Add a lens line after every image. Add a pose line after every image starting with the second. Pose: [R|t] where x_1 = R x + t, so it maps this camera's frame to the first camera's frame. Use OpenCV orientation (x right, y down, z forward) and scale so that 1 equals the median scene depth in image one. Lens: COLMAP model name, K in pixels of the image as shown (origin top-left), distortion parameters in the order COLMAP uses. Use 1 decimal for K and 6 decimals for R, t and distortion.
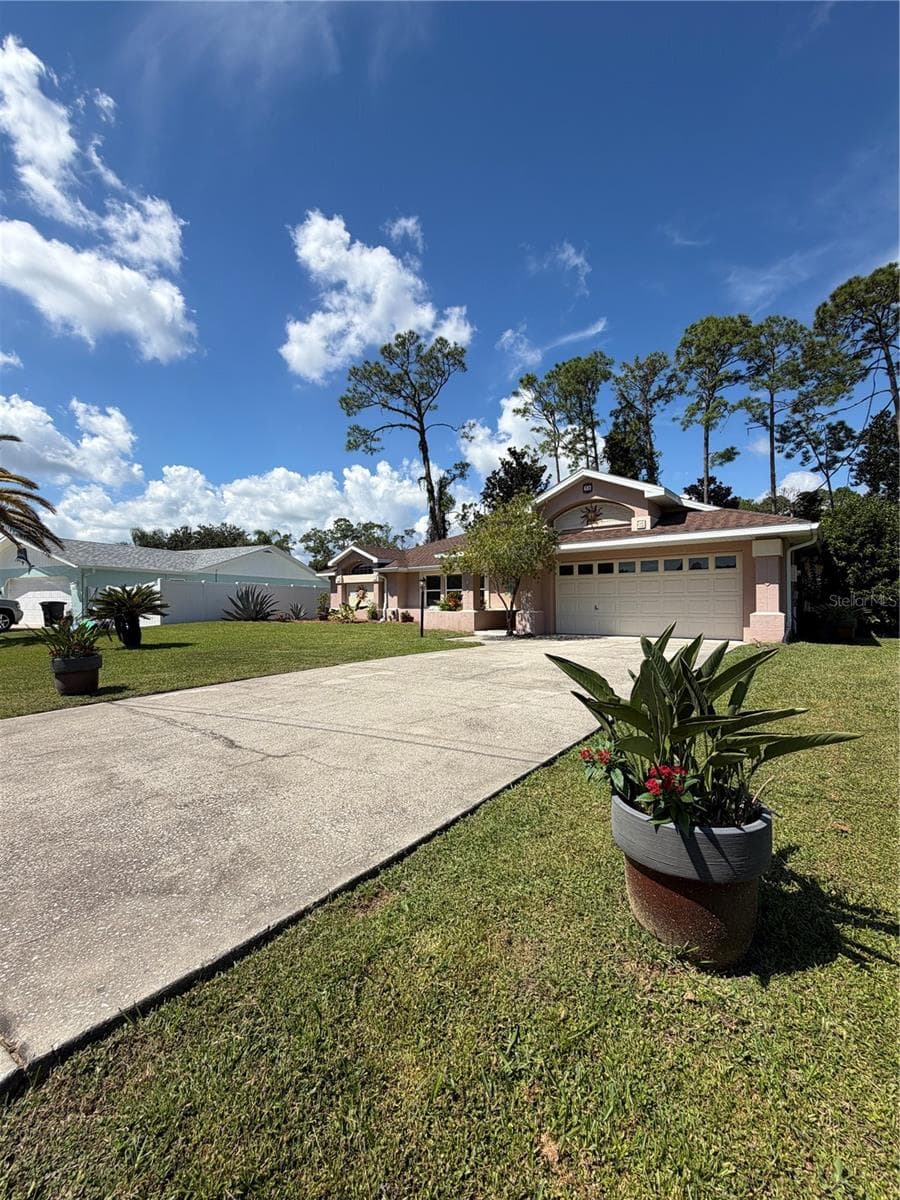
lens RADIAL K [[483.3, 0, 450.0], [0, 483.3, 600.0], [0, 0, 1]] dist [0.005059, 0.000109]
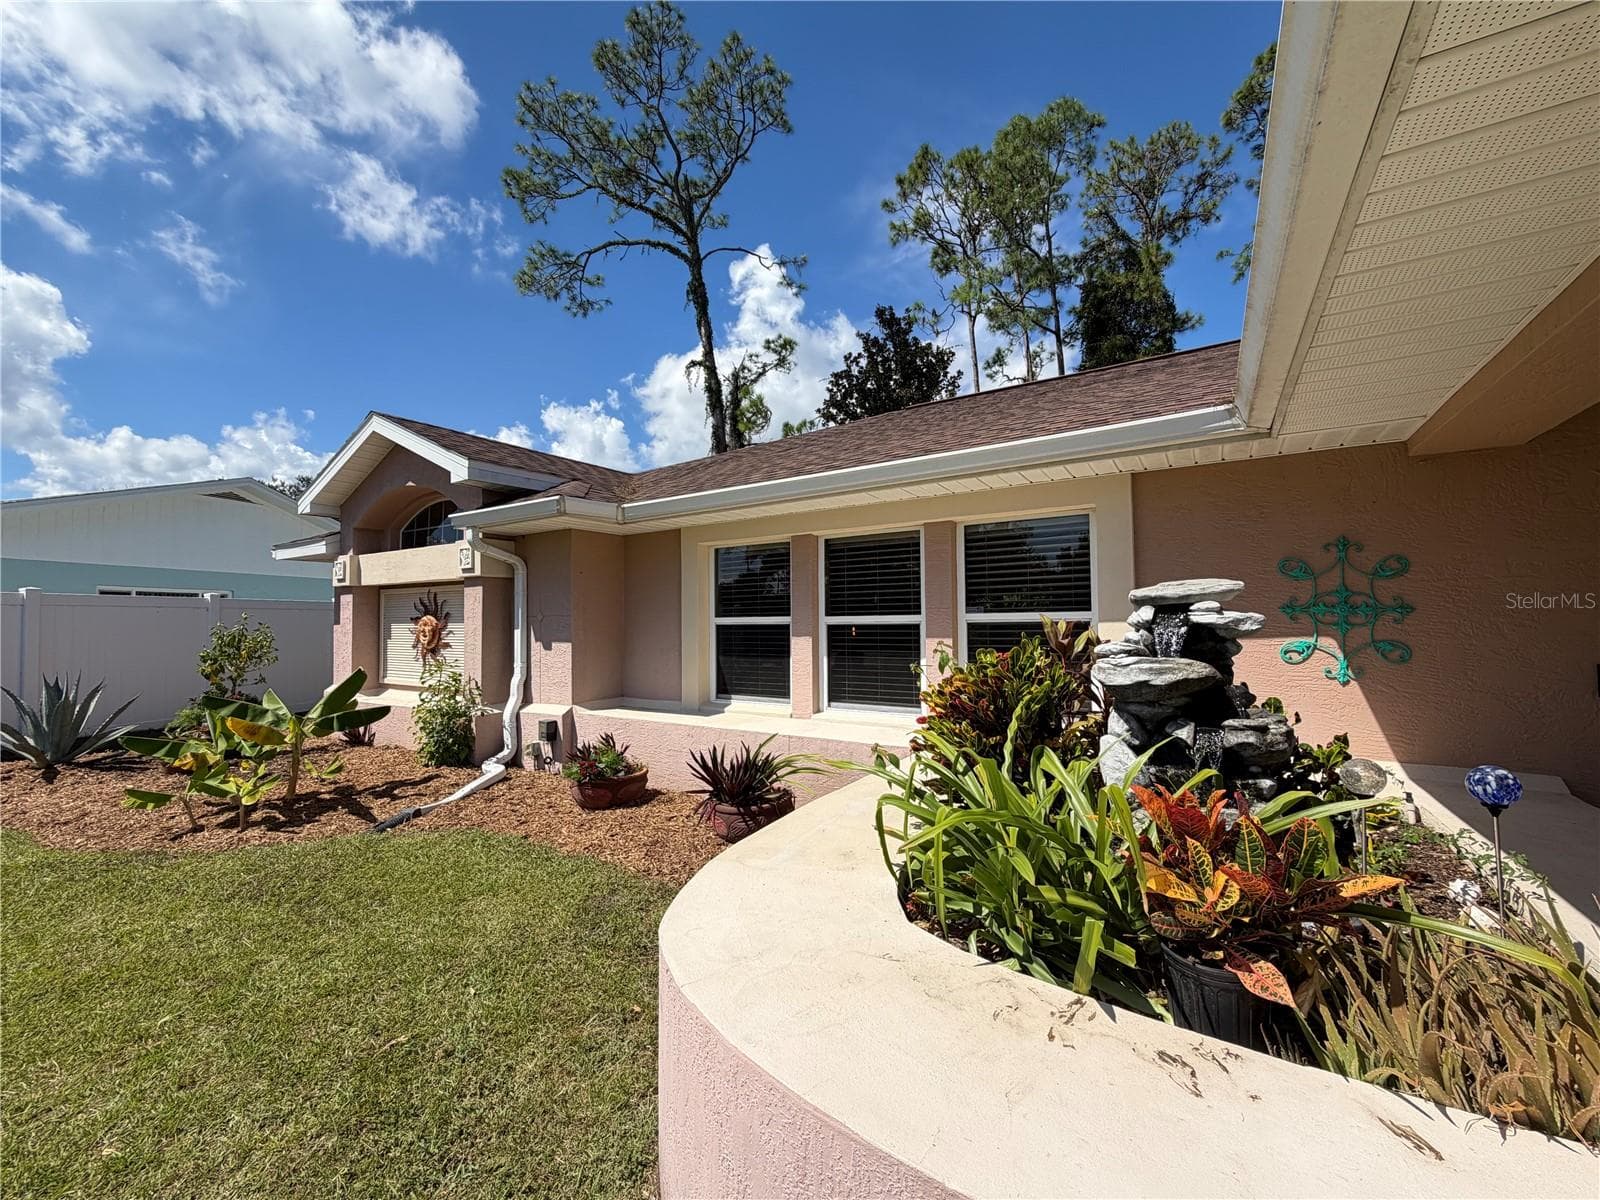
lens RADIAL K [[644.4, 0, 802.6], [0, 644.4, 602.0], [0, 0, 1]] dist [0.005059, 0.000109]
pose [[0.994200, 0.000020, 0.107543, -0.066020], [0.002778, 0.999662, -0.025868, -0.031804], [-0.107507, 0.026017, 0.993864, 1.162880]]
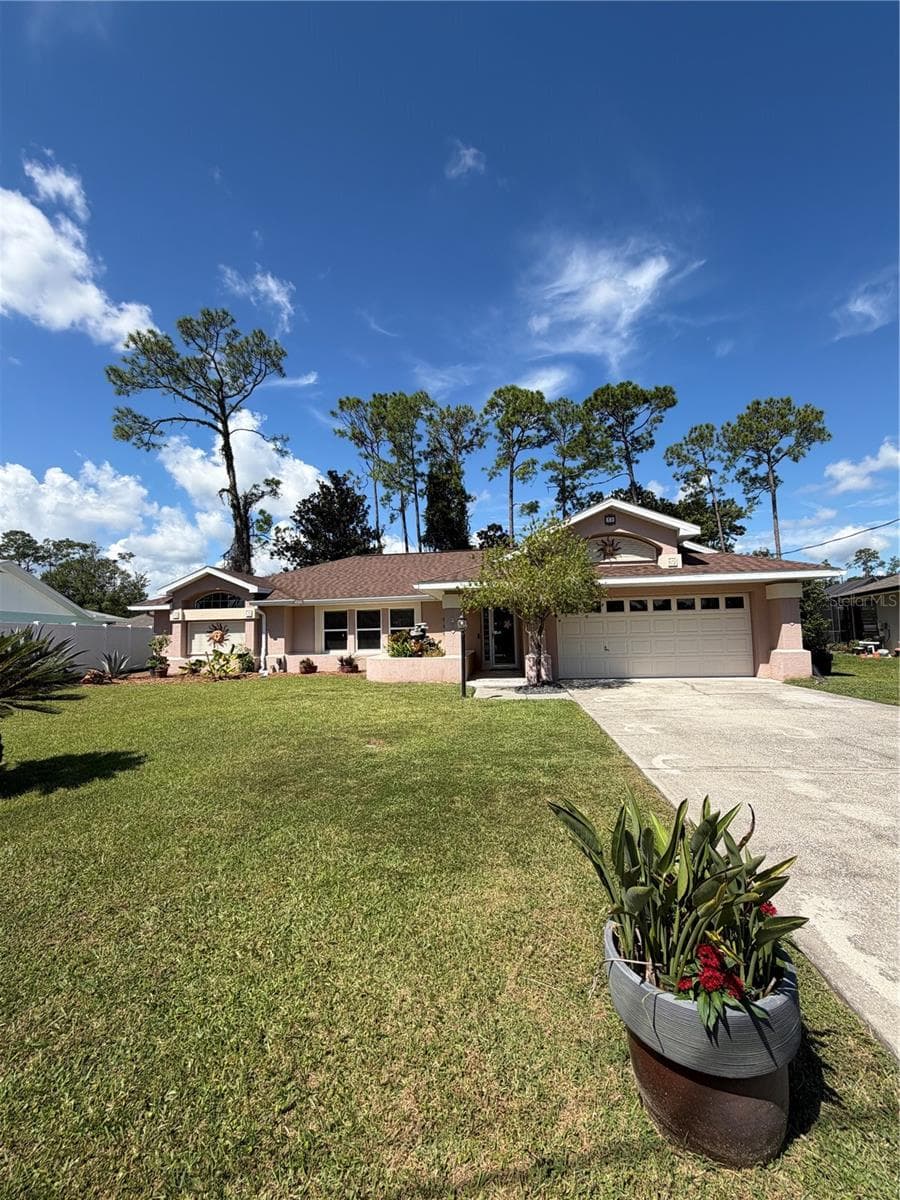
lens RADIAL K [[482.6, 0, 448.8], [0, 482.6, 600.9], [0, 0, 1]] dist [0.004314, 0.000313]
pose [[0.856575, 0.020164, 0.515629, -0.448228], [0.016463, 0.997660, -0.066363, -0.019155], [-0.515761, 0.065333, 0.854238, 0.371675]]
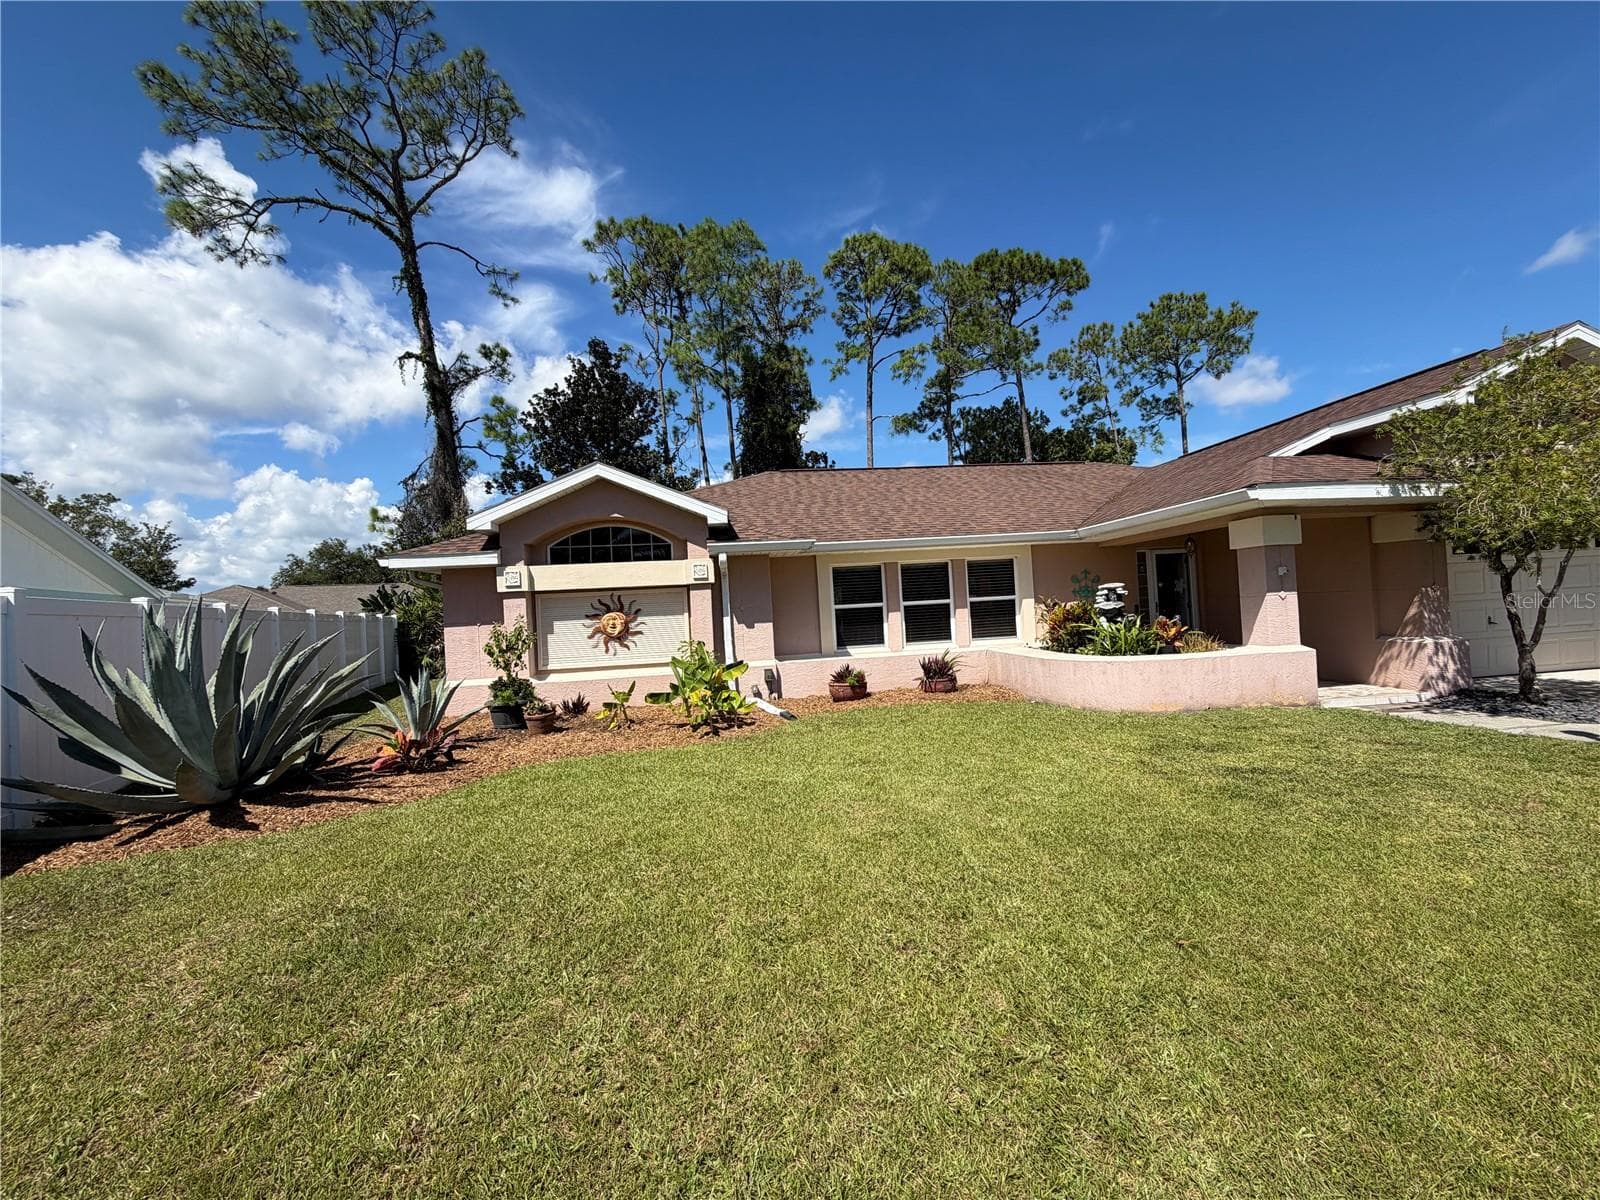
lens RADIAL K [[644.4, 0, 802.6], [0, 644.4, 602.0], [0, 0, 1]] dist [0.005059, 0.000109]
pose [[0.701274, -0.021193, 0.712576, -0.681556], [0.045787, 0.998833, -0.015353, -0.026198], [-0.711420, 0.043393, 0.701426, 1.072435]]
